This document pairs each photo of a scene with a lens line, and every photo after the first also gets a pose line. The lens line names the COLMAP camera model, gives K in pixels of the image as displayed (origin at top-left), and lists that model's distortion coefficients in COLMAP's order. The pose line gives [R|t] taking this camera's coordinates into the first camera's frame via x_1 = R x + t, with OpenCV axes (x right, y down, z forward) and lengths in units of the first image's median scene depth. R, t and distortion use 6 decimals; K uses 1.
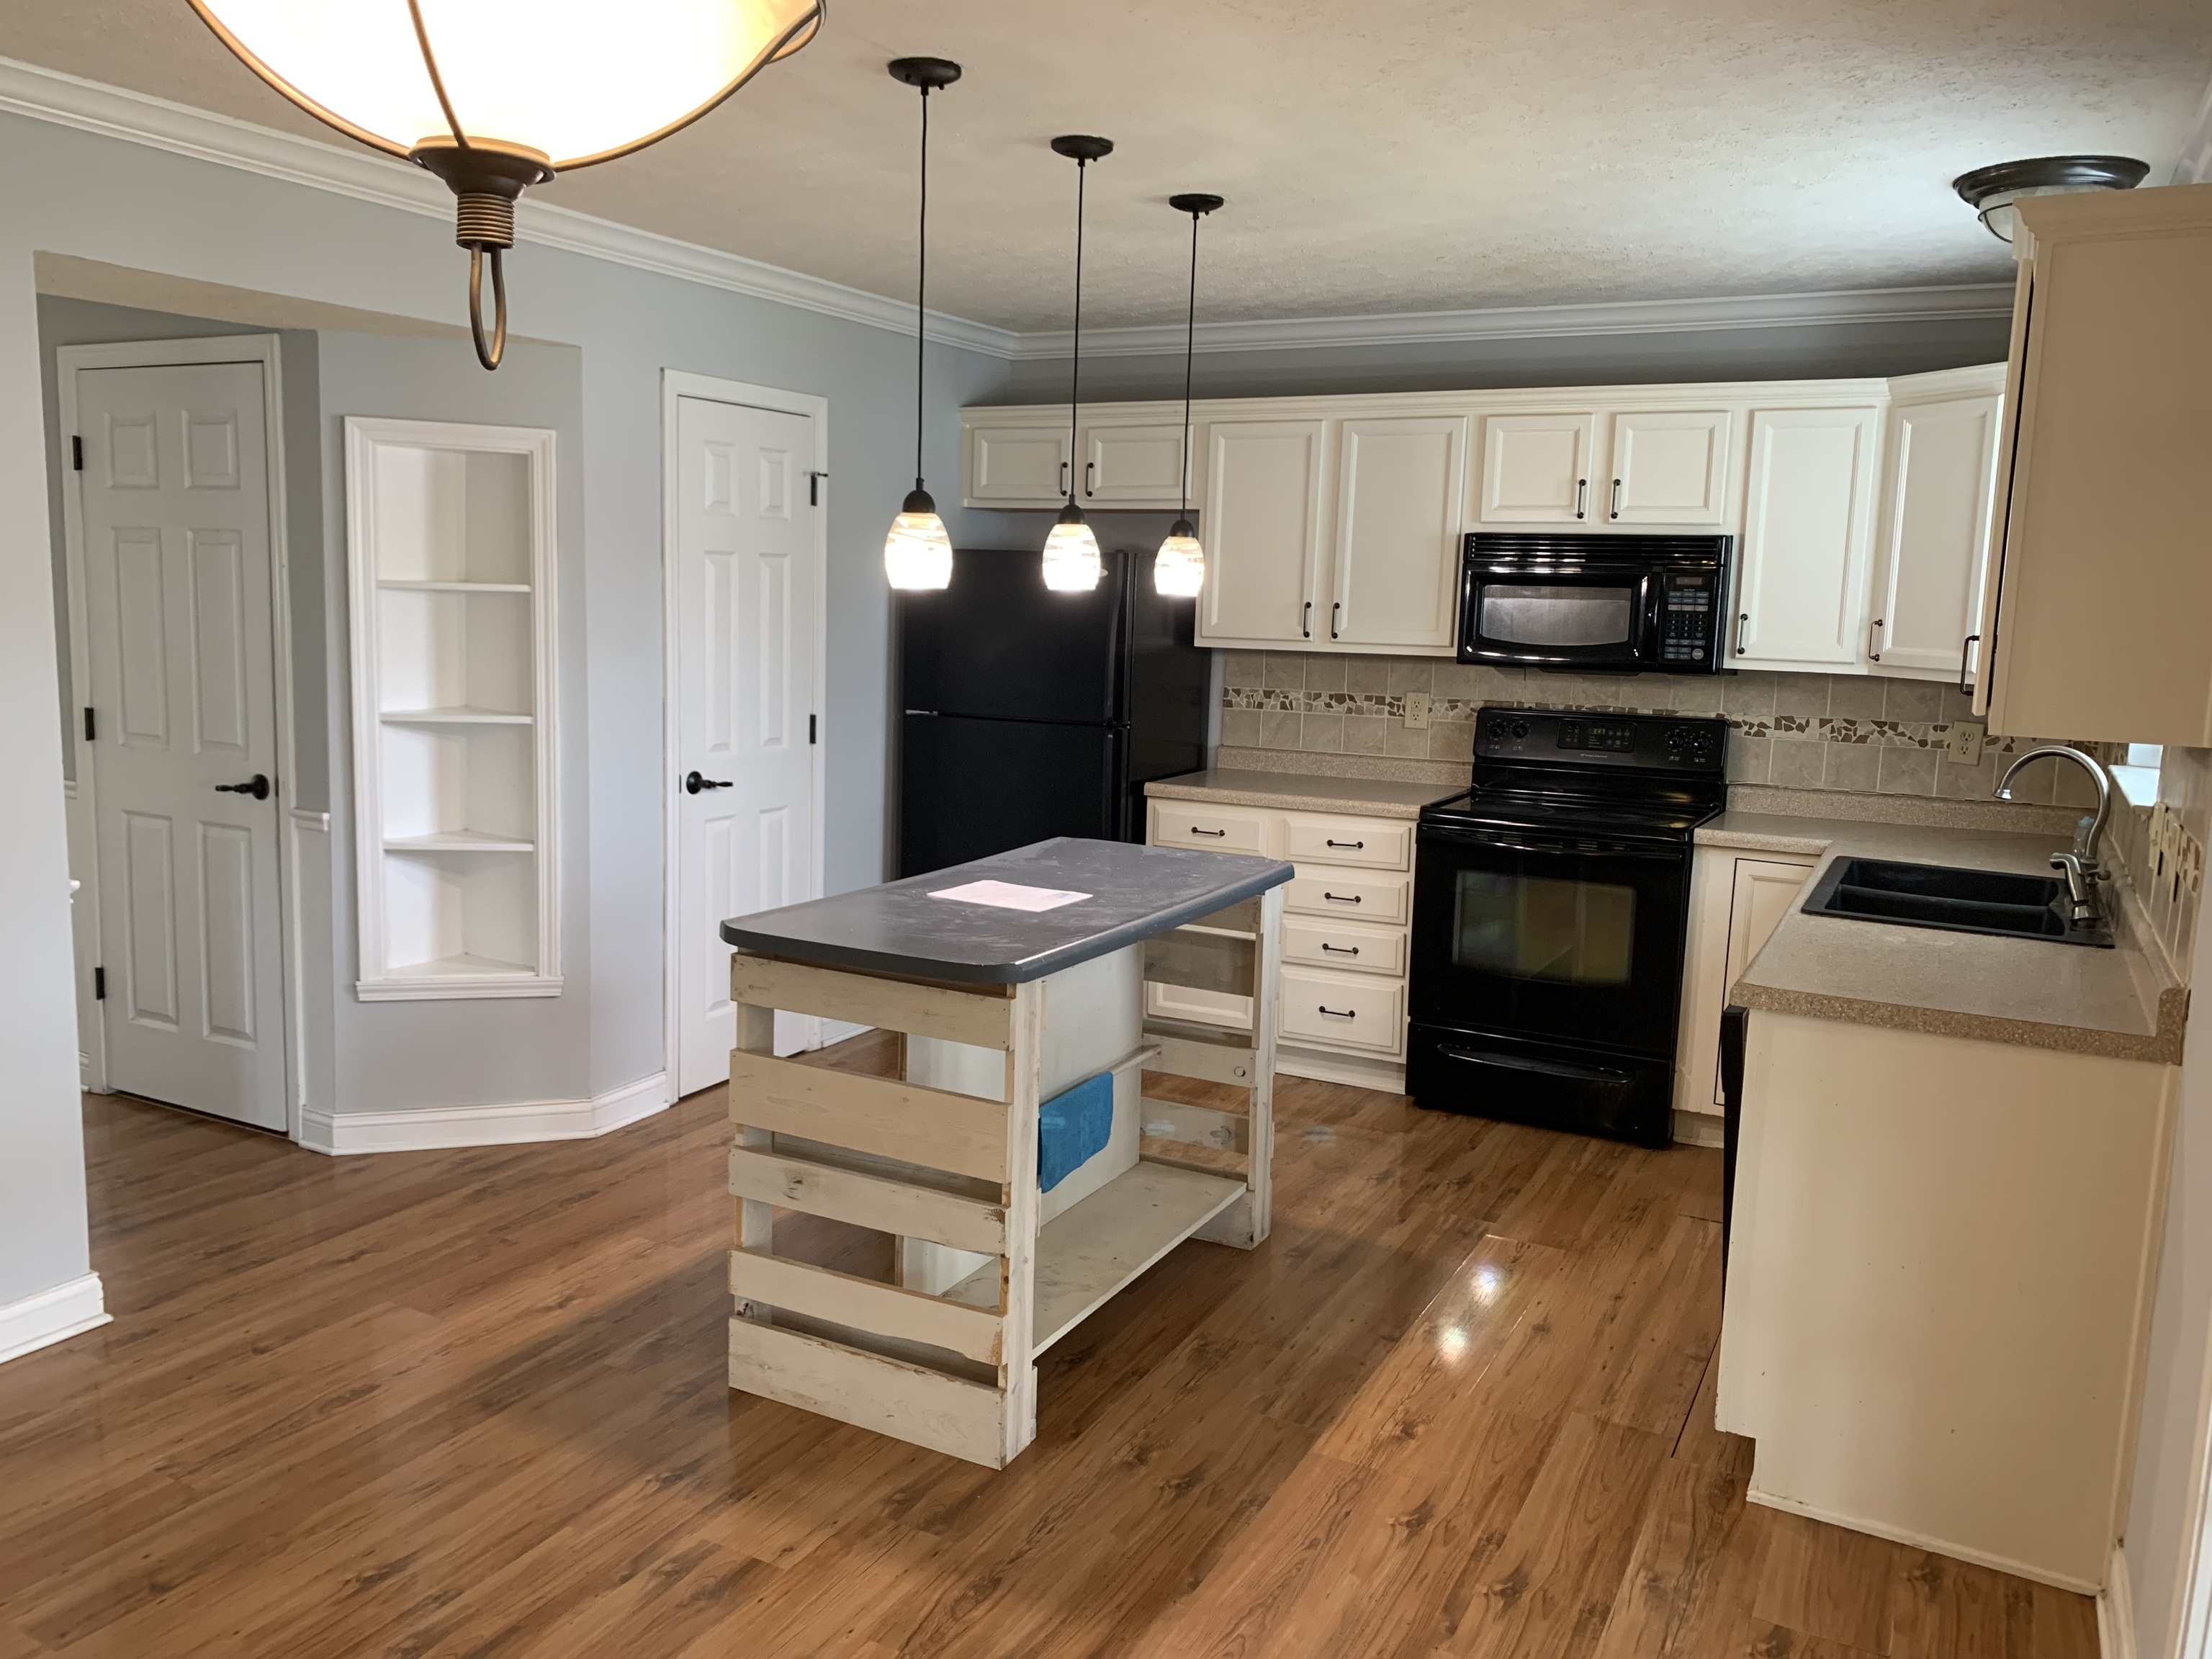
lens RADIAL K [[1701.0, 0, 1097.9], [0, 1701.0, 825.0], [0, 0, 1]] dist [0.027031, -0.022221]
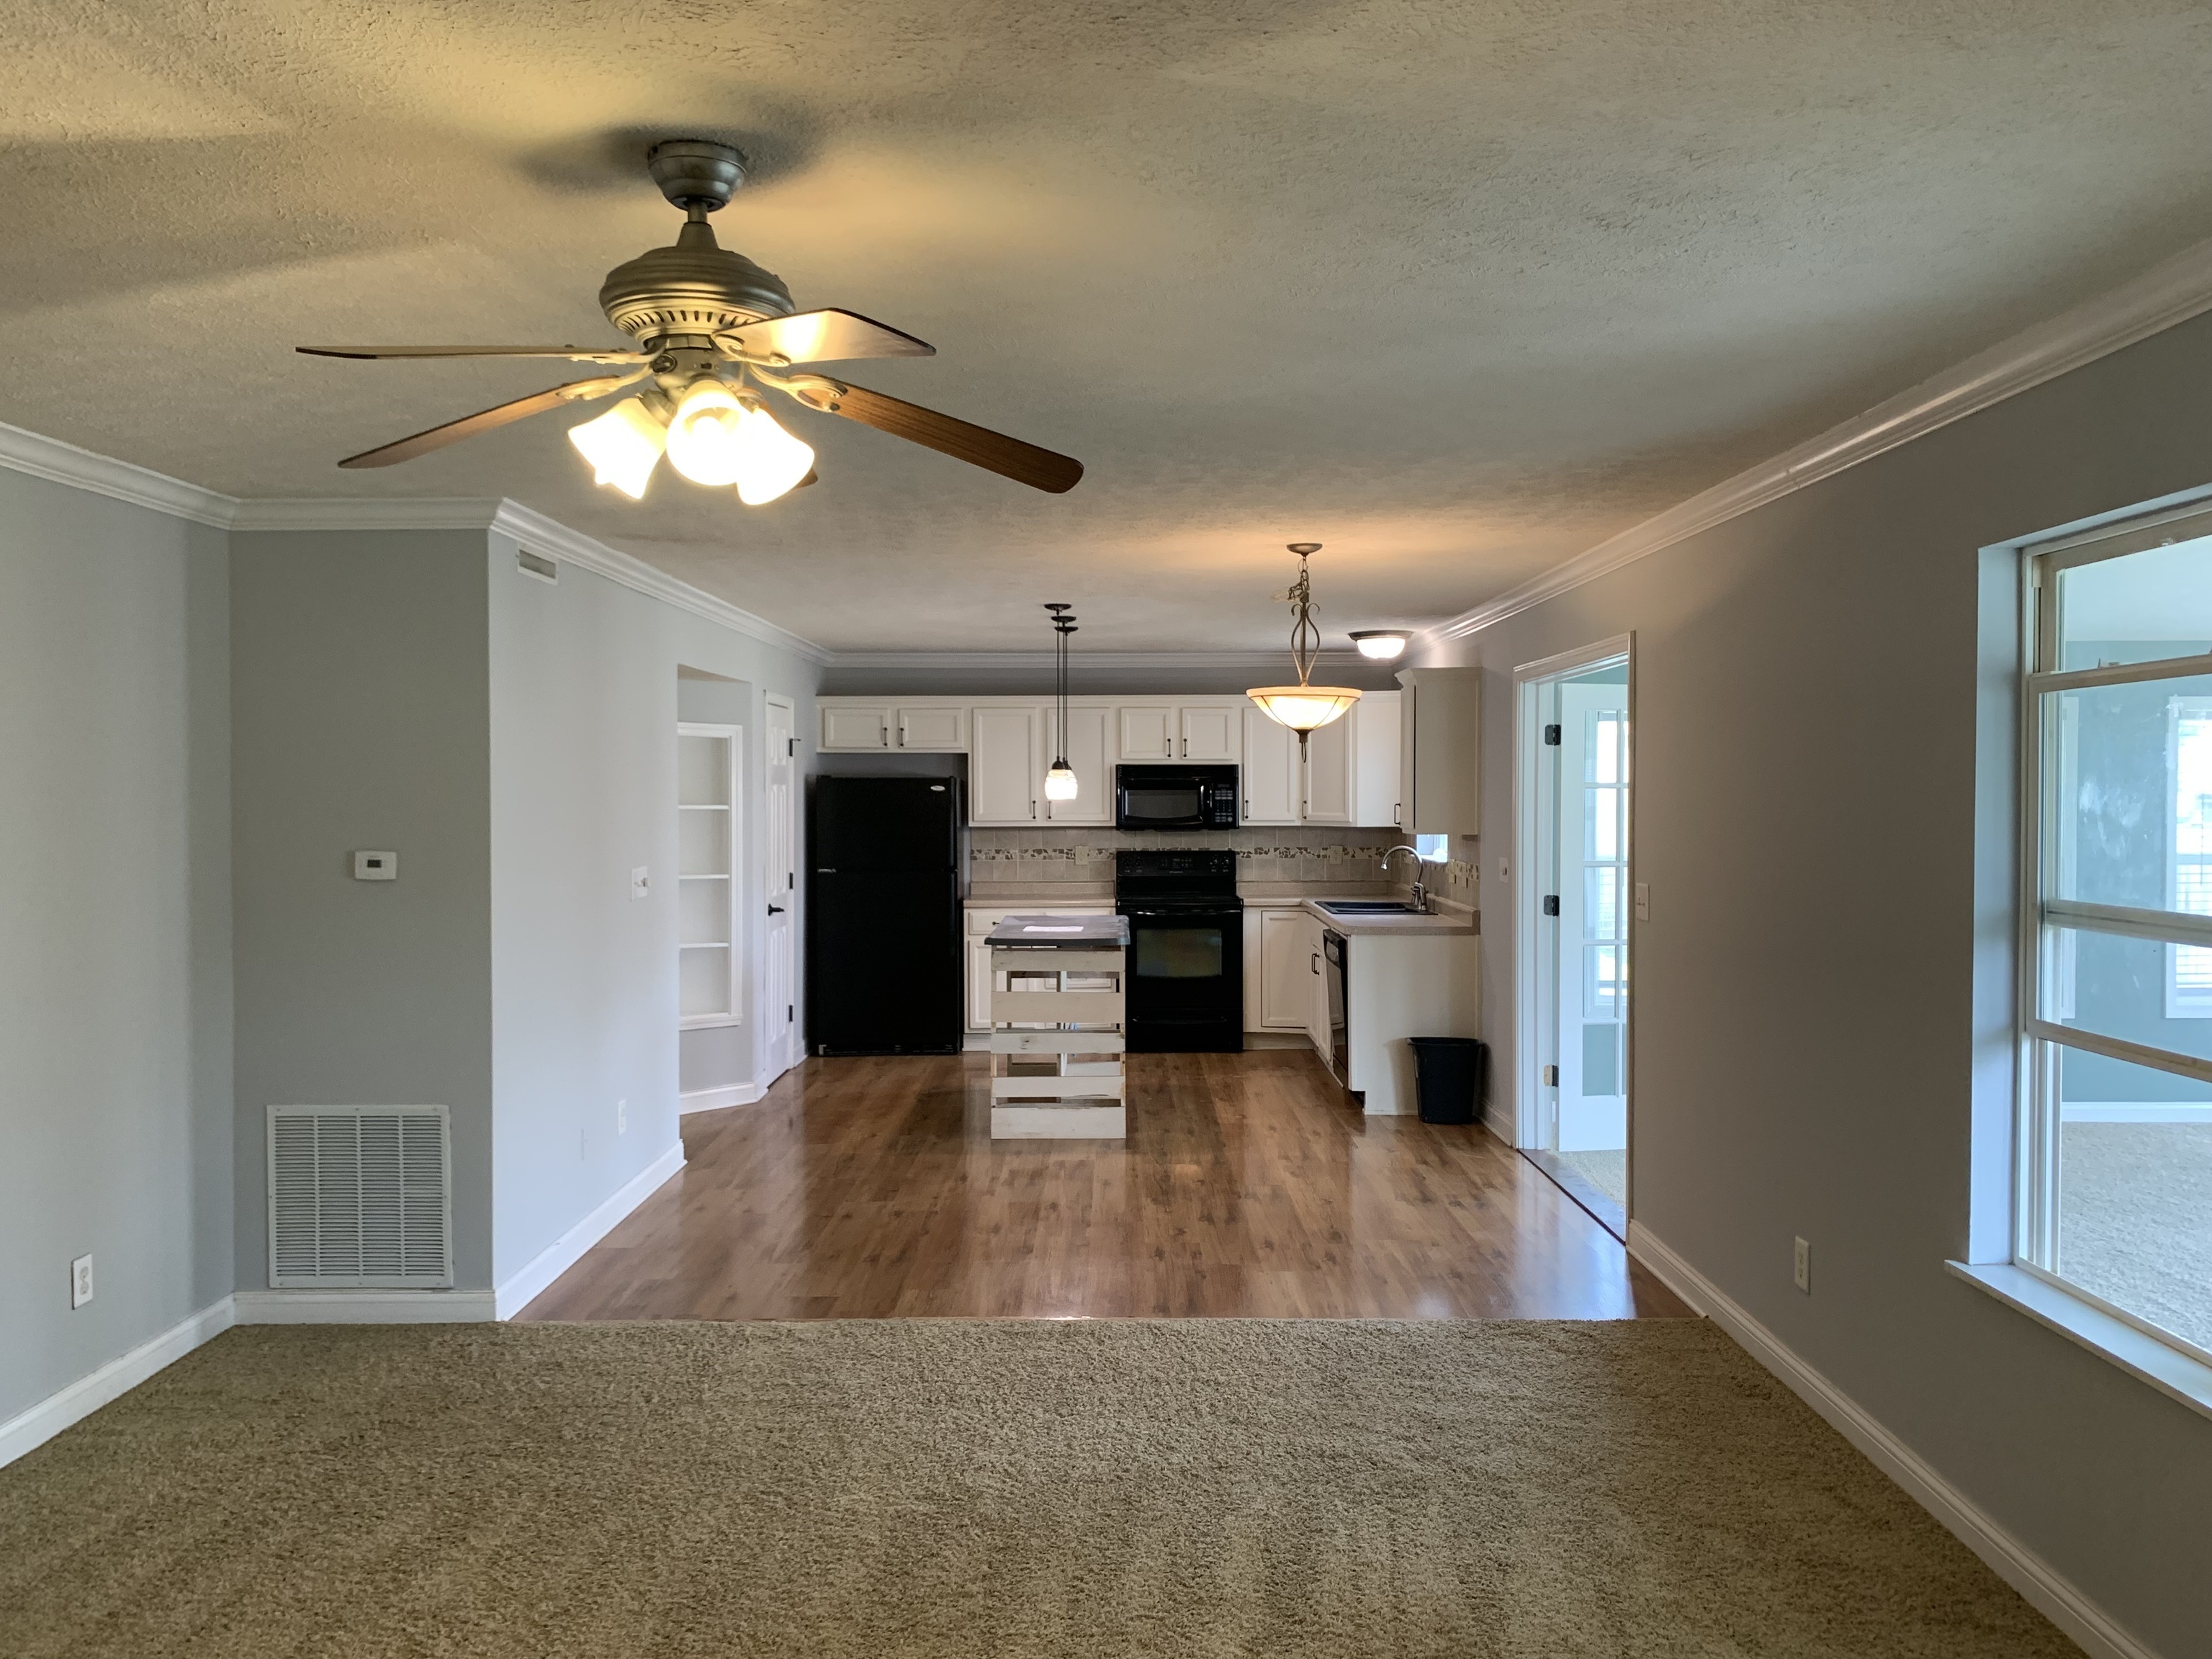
lens RADIAL K [[1701.0, 0, 1105.5], [0, 1701.0, 829.3], [0, 0, 1]] dist [0.027031, -0.022221]
pose [[0.884131, -0.040078, 0.465517, -0.802640], [0.092118, 0.991711, -0.089574, 0.091496], [-0.458069, 0.122078, 0.880494, -0.829001]]
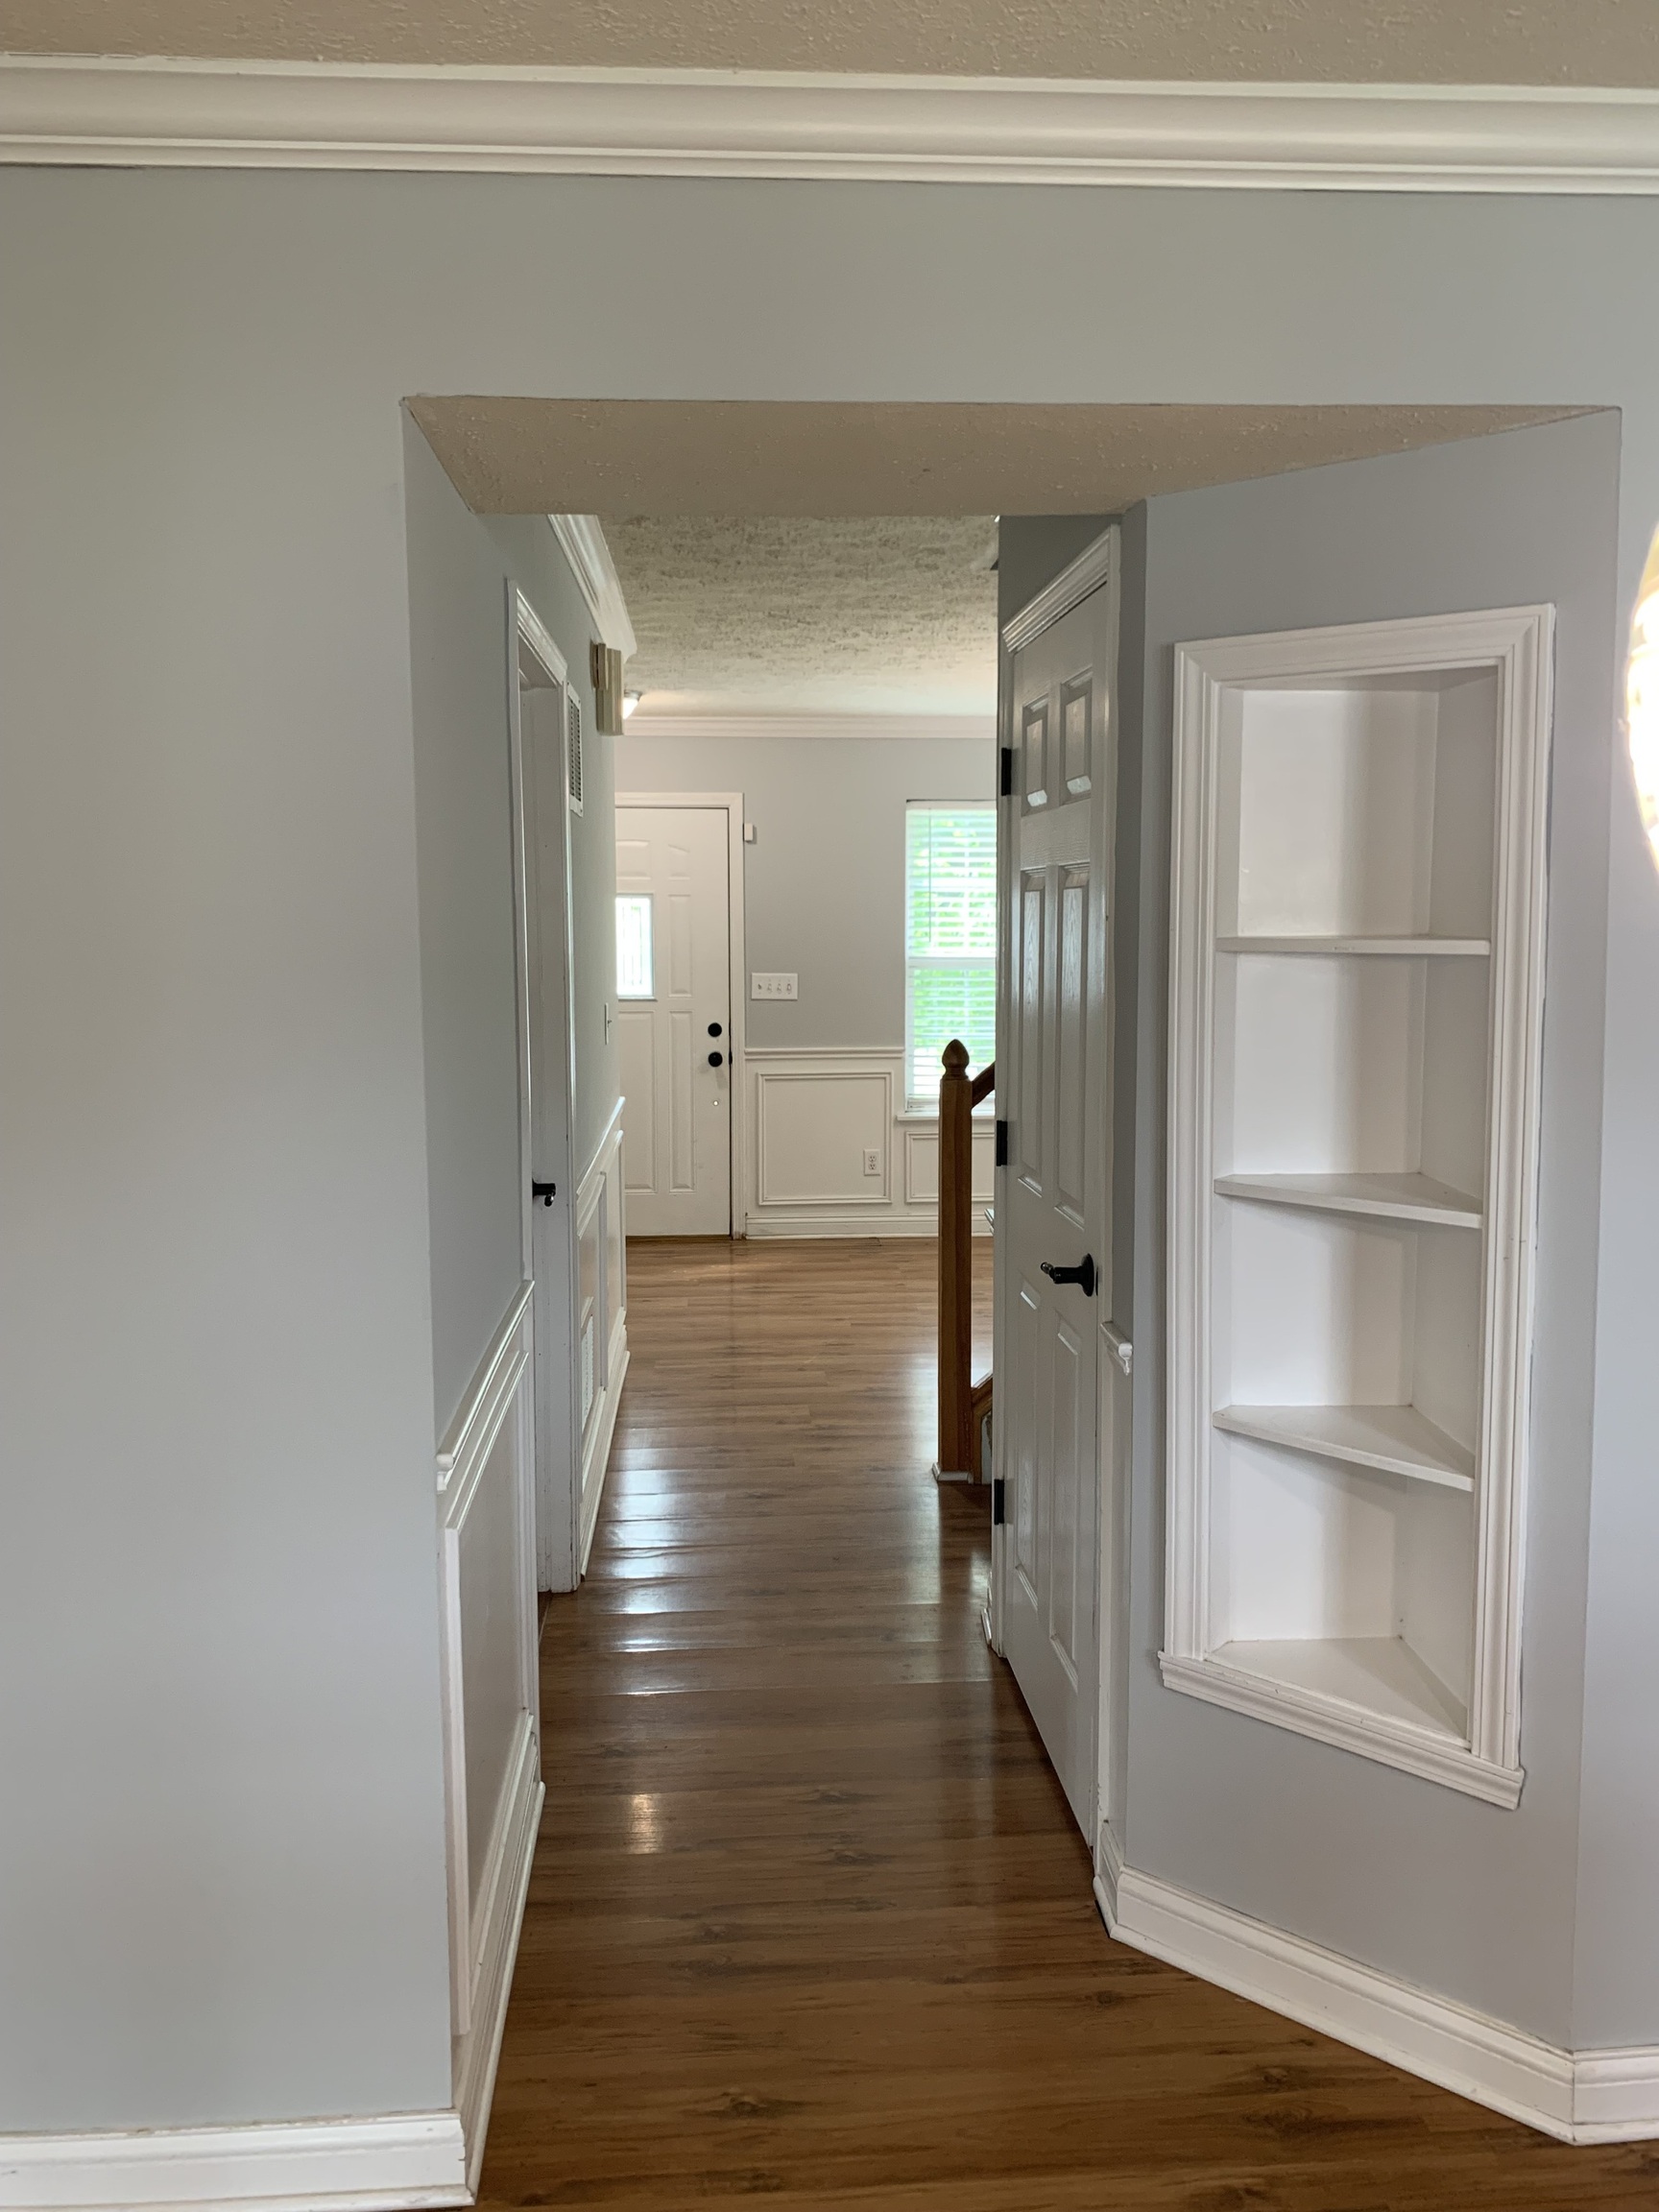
lens RADIAL K [[1701.0, 0, 829.6], [0, 1701.0, 1066.4], [0, 0, 1]] dist [0.027031, -0.022221]
pose [[0.527569, 0.042804, -0.848433, -0.023725], [-0.103796, 0.994495, -0.014369, -0.075122], [0.843147, 0.095644, 0.529108, 0.564207]]
